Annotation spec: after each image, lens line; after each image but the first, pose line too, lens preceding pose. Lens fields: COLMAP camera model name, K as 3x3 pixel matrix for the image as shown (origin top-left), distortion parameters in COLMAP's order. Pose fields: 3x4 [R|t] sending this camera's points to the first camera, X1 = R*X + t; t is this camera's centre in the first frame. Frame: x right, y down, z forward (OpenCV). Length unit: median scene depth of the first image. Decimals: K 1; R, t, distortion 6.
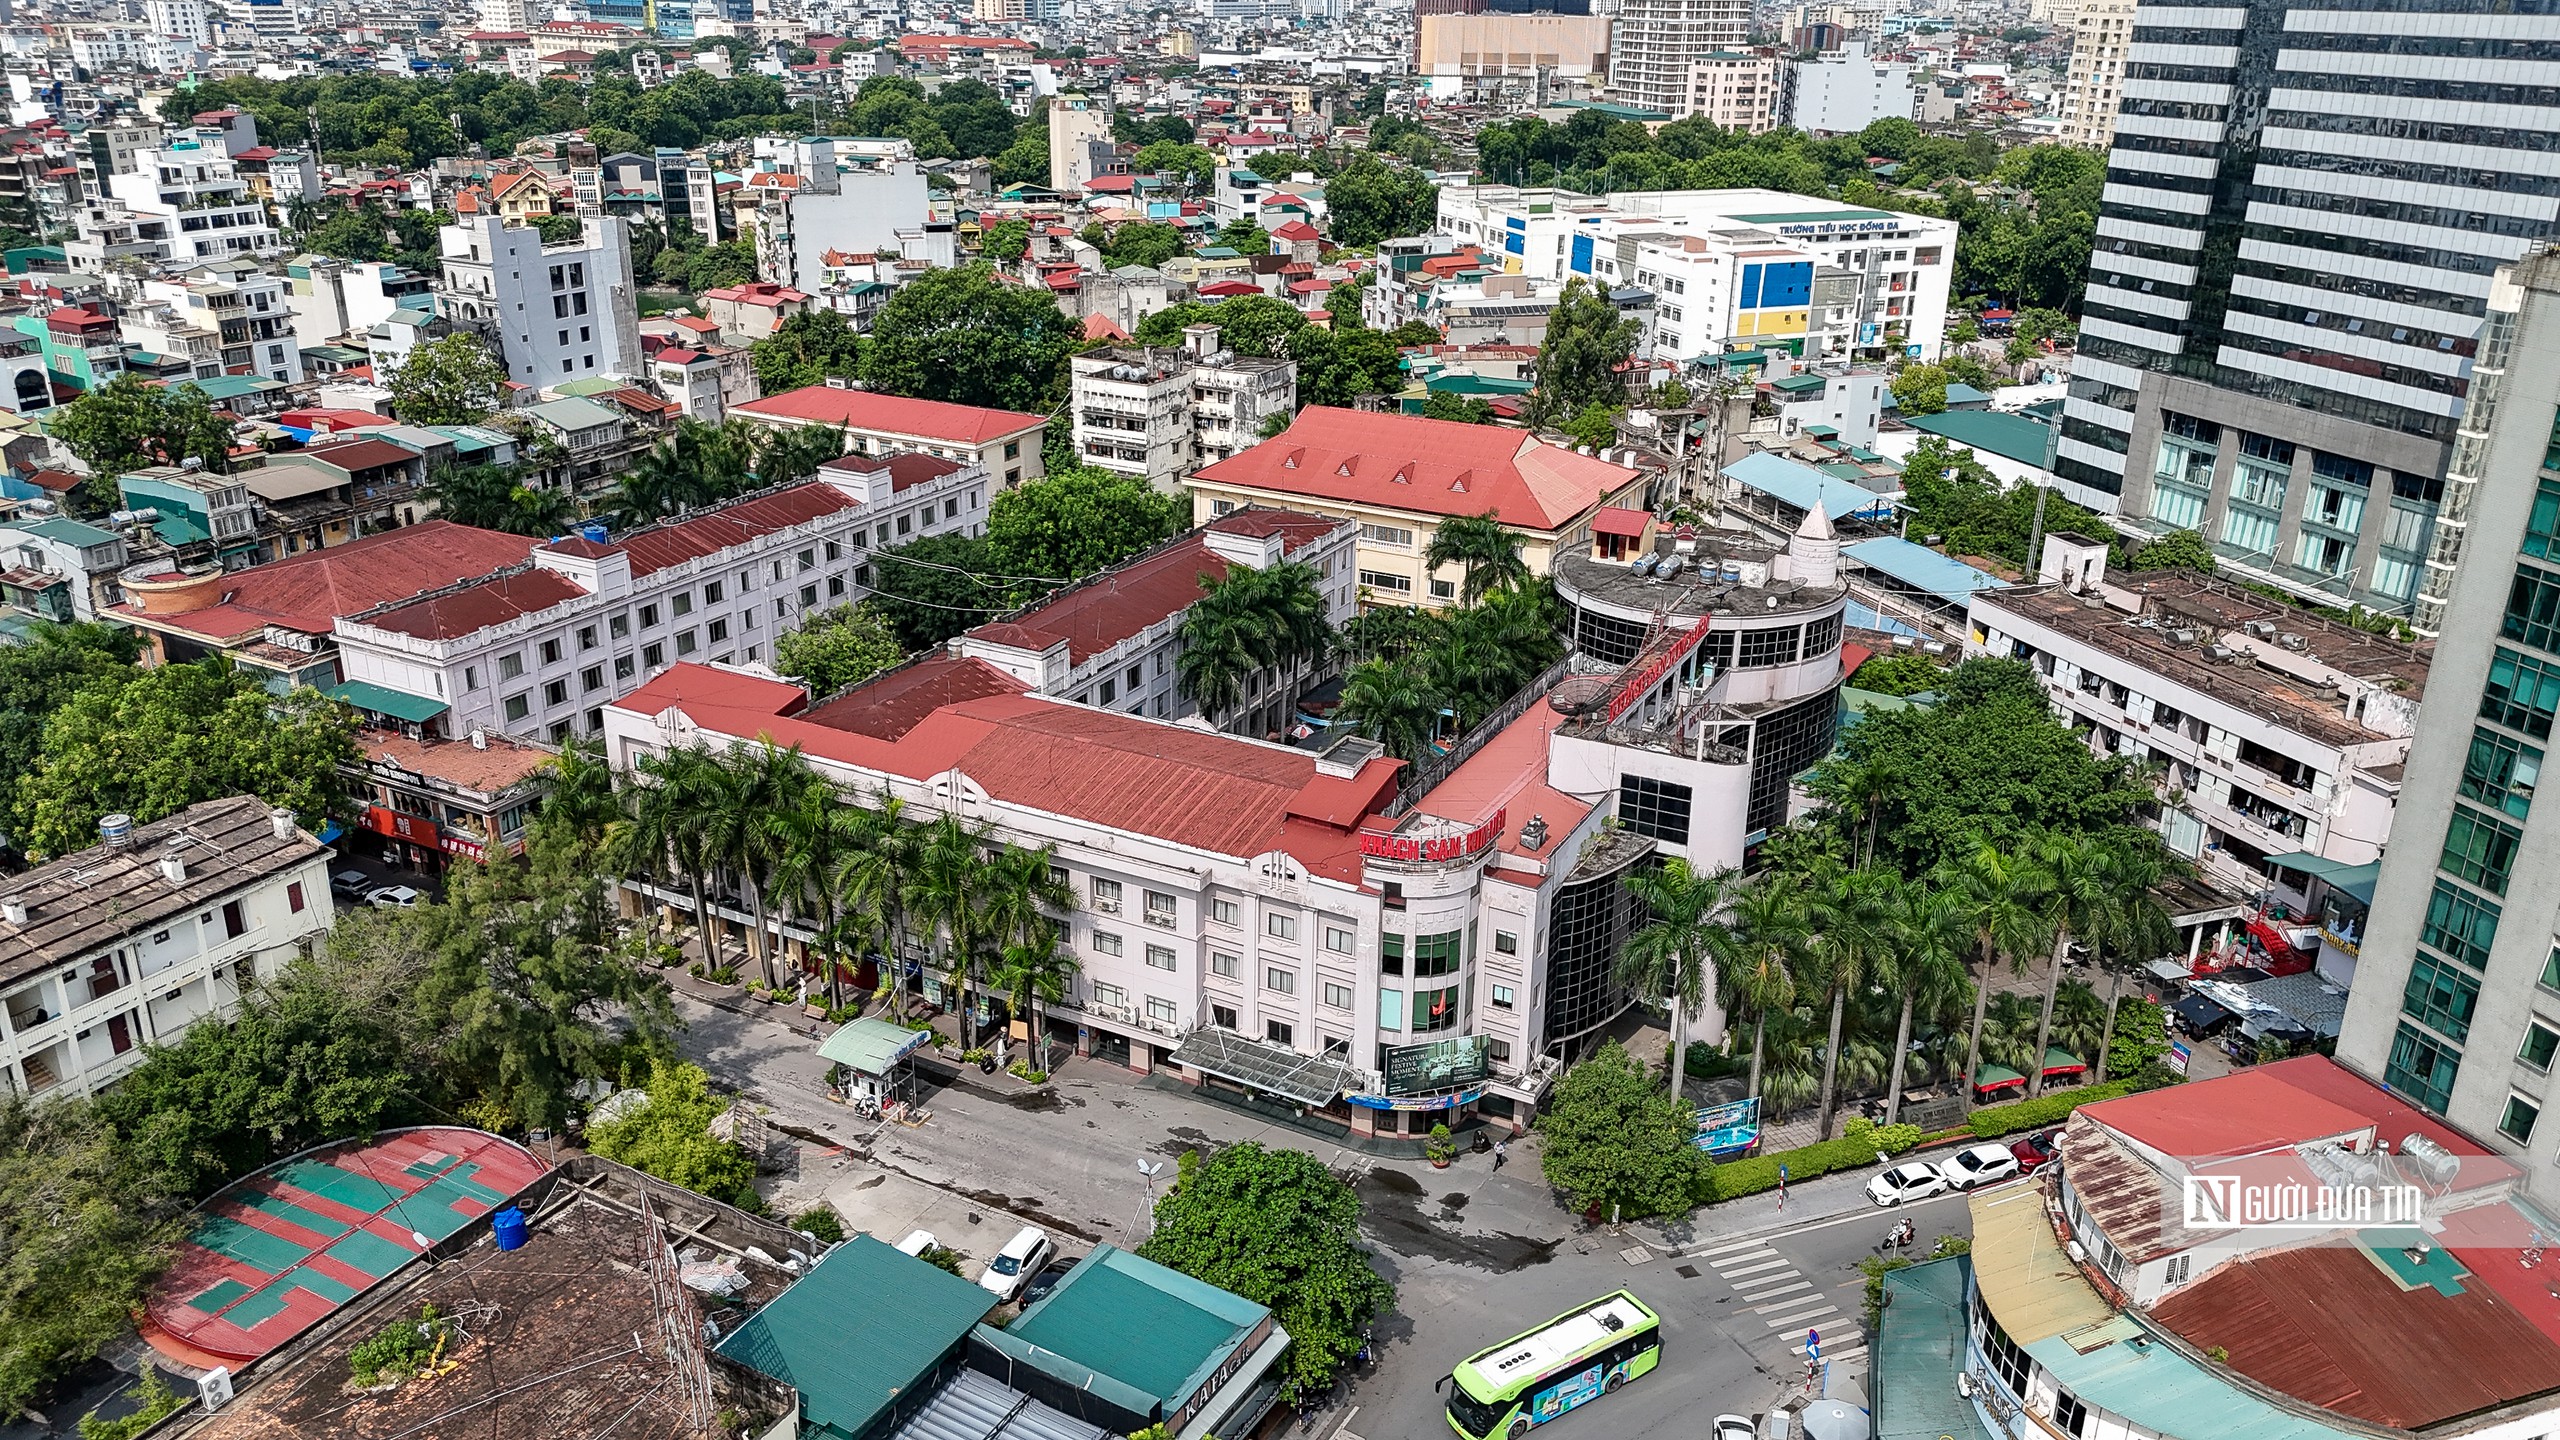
lens RADIAL K [[1903.6, 0, 1280.0], [0, 1903.6, 720.0], [0, 0, 1]] dist [0.055850, -0.034675]
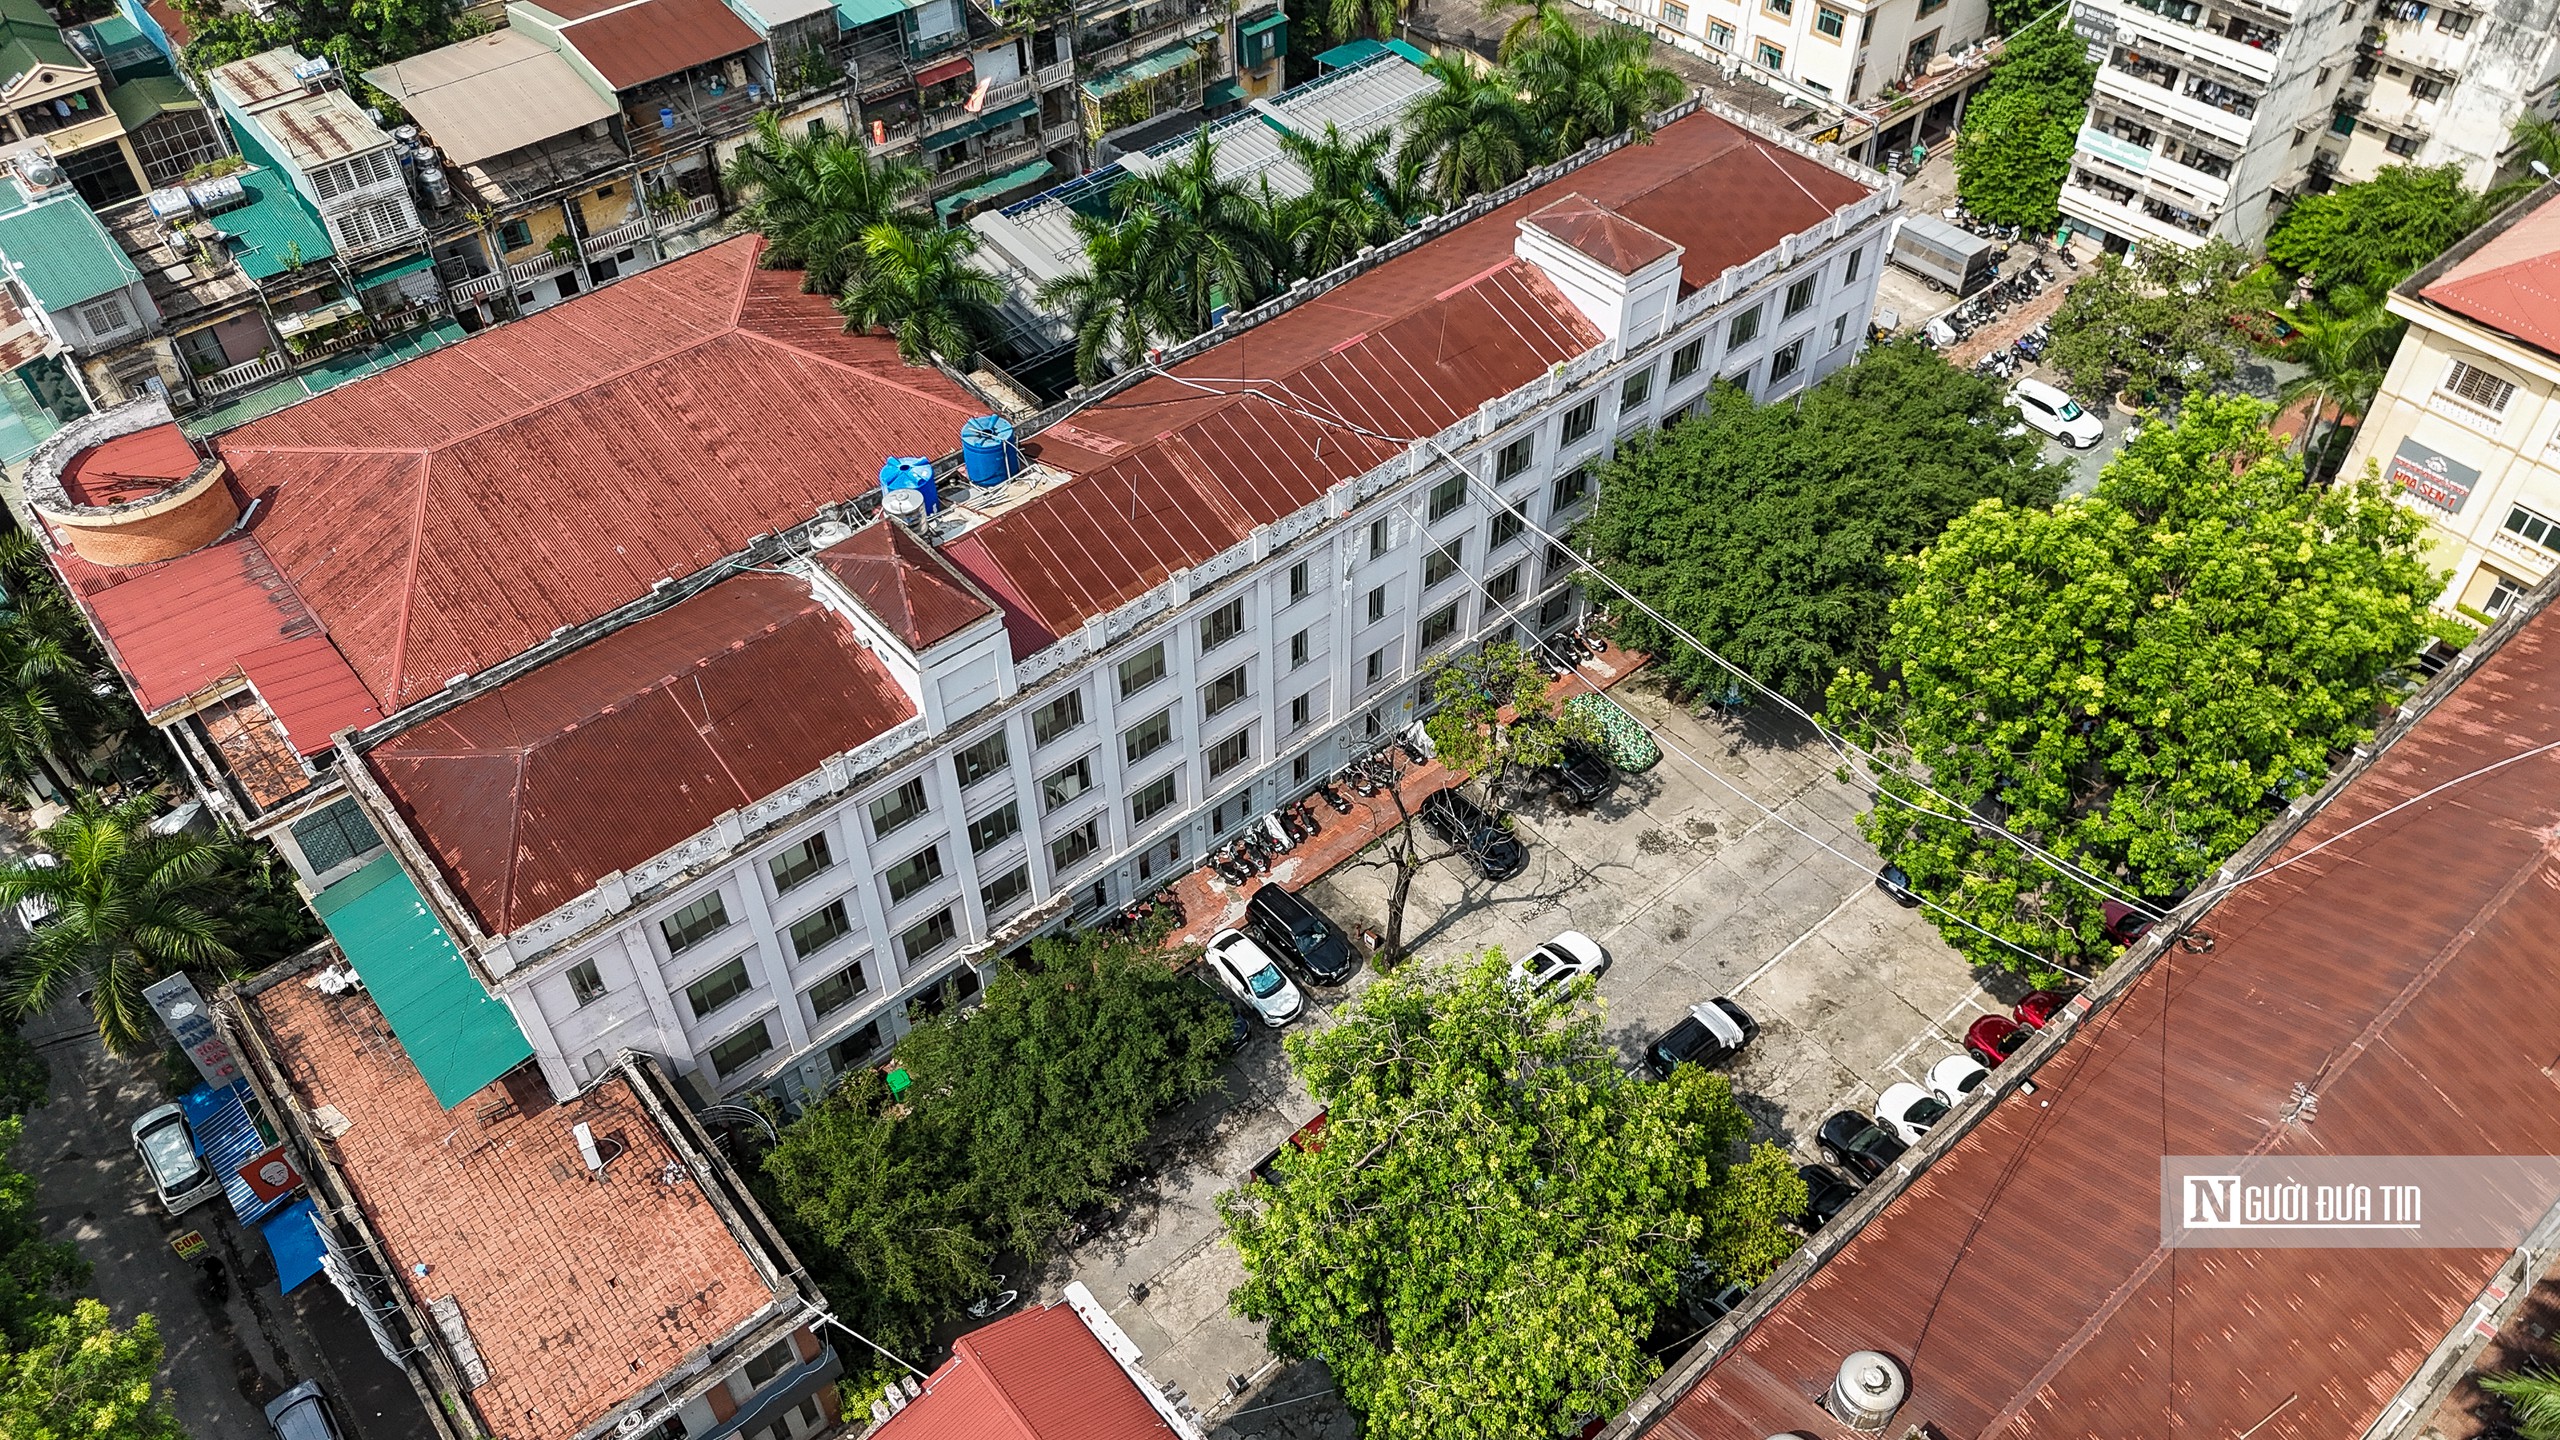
lens RADIAL K [[1903.6, 0, 1280.0], [0, 1903.6, 720.0], [0, 0, 1]] dist [0.055850, -0.034675]
pose [[0.928070, 0.245101, -0.280378, -0.141997], [-0.110065, 0.899776, 0.422243, -0.207051], [0.355769, -0.361011, 0.862032, 0.562978]]
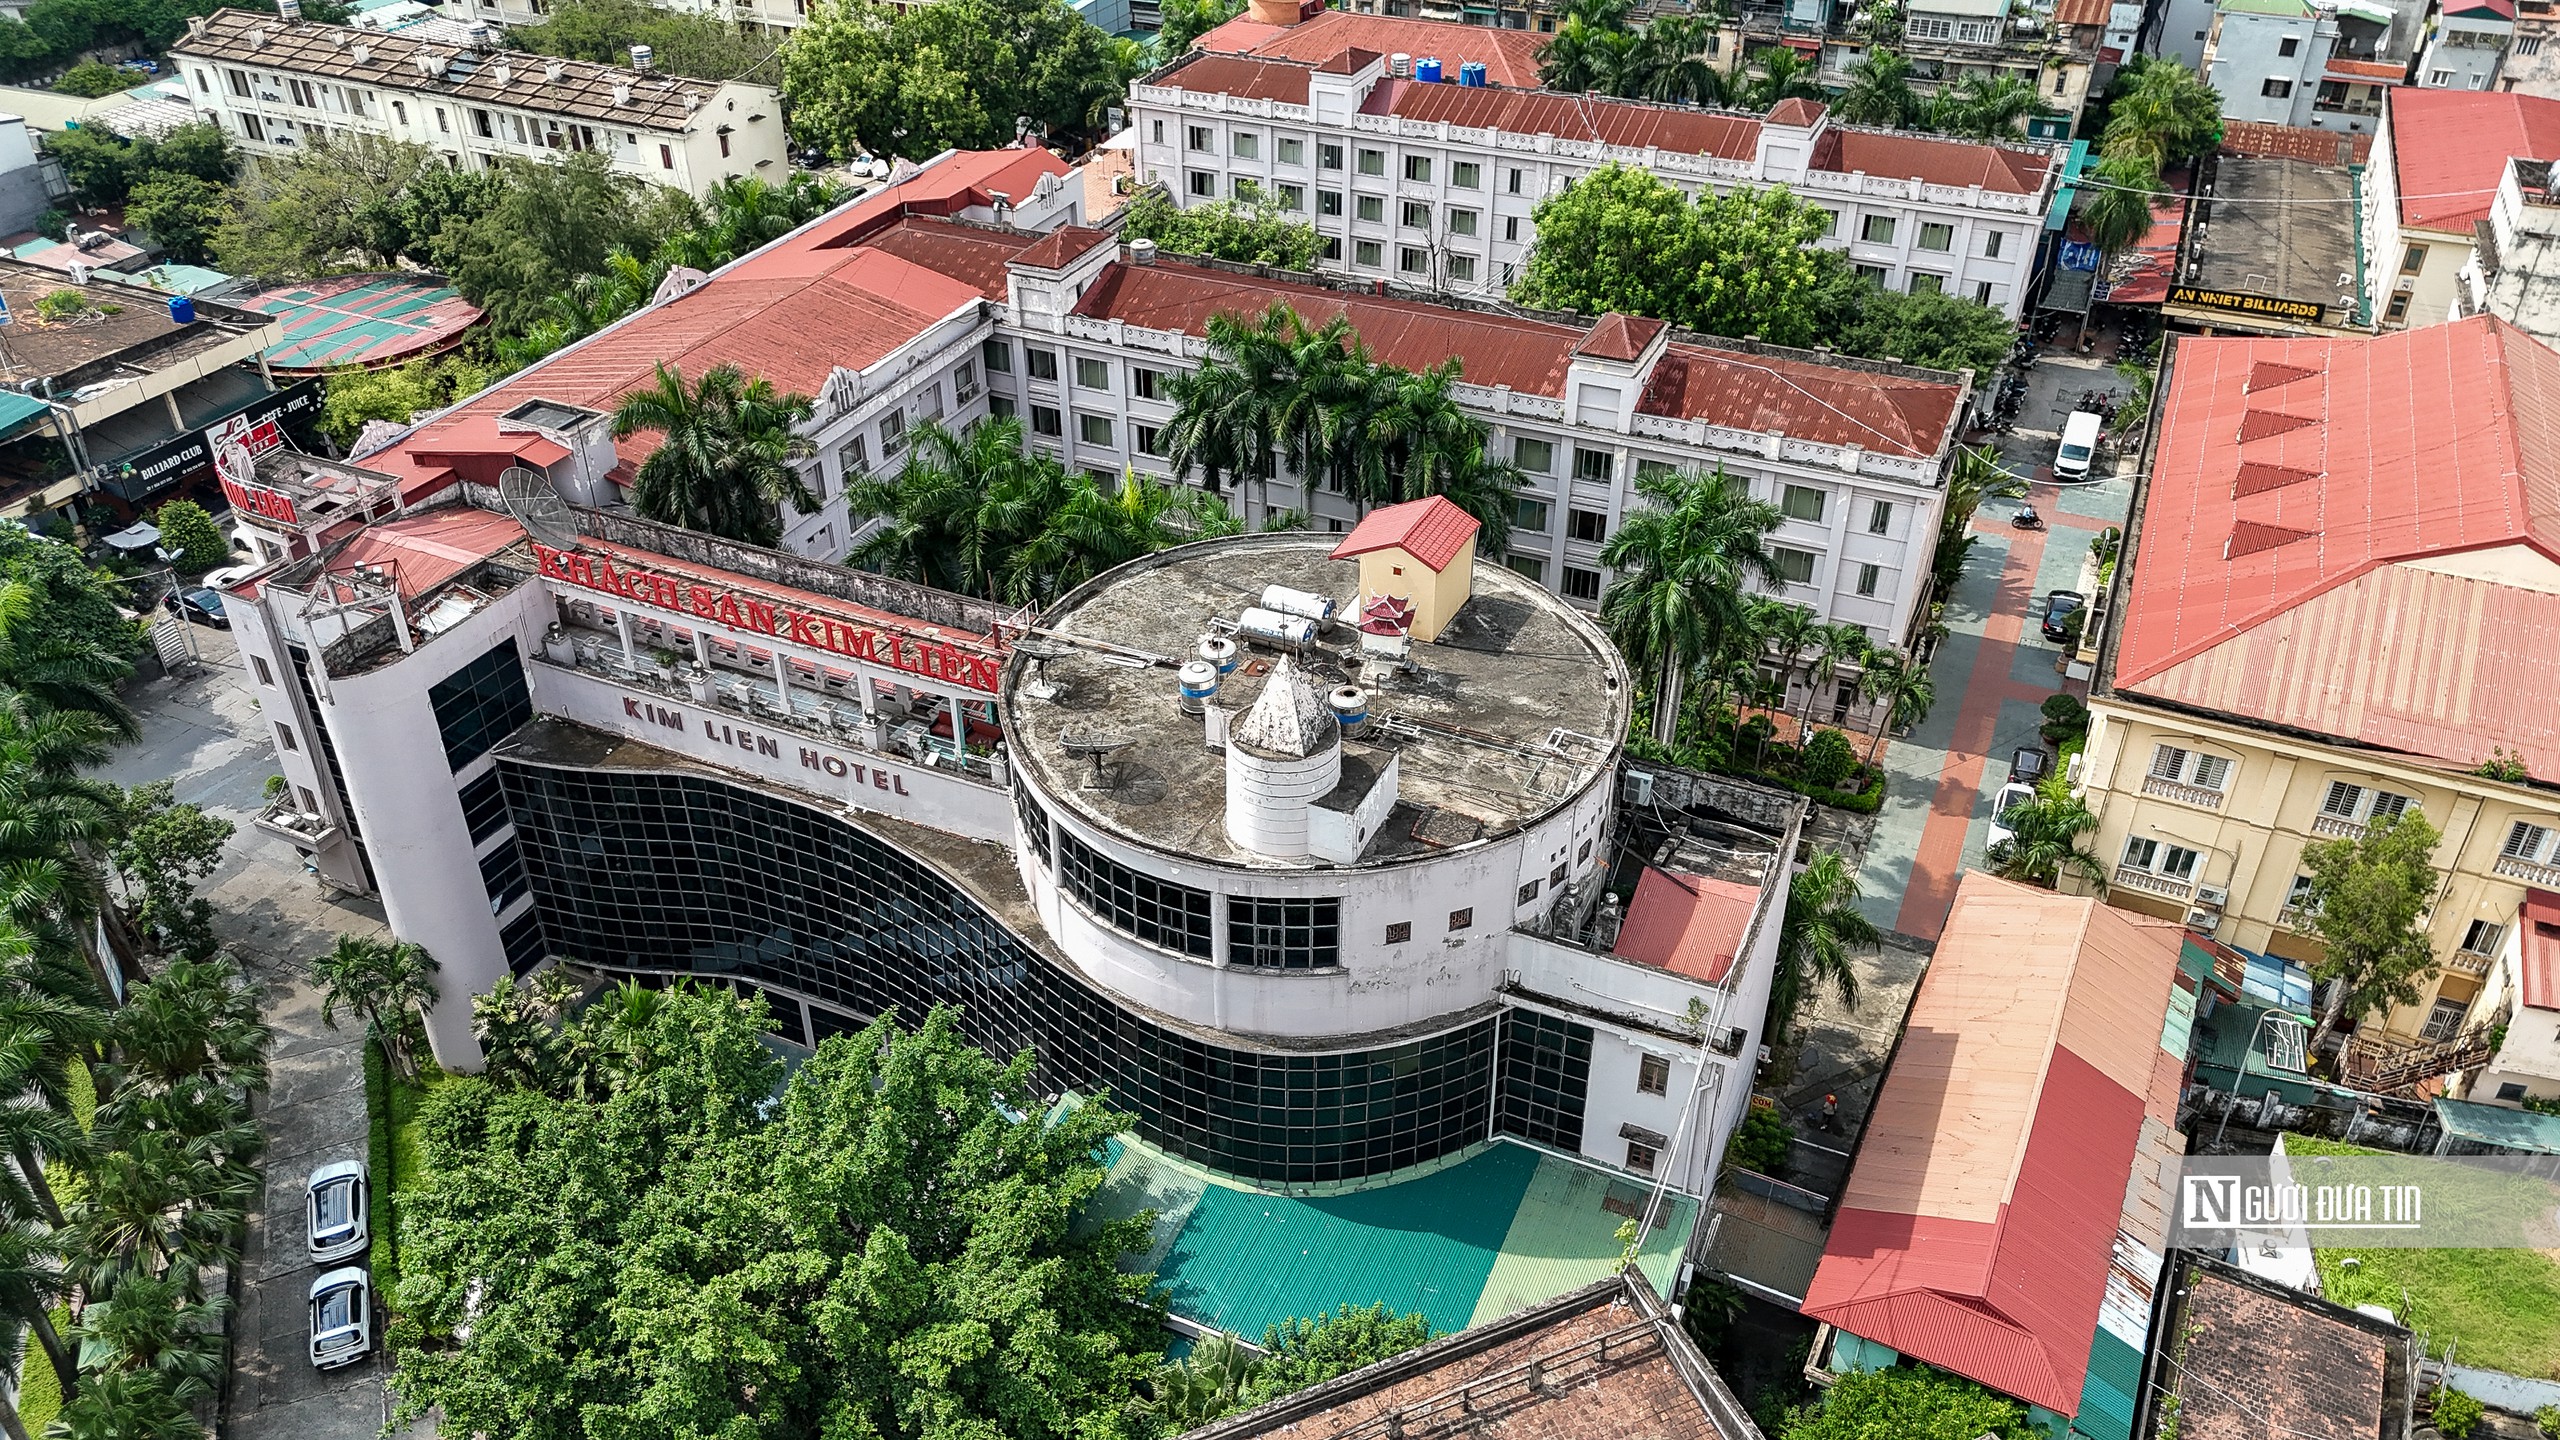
lens RADIAL K [[1903.6, 0, 1280.0], [0, 1903.6, 720.0], [0, 0, 1]] dist [0.055850, -0.034675]
pose [[0.061714, 0.542997, -0.837464, 0.486865], [-0.356101, 0.795822, 0.489755, -0.233963], [0.932408, 0.267997, 0.242475, 0.704017]]
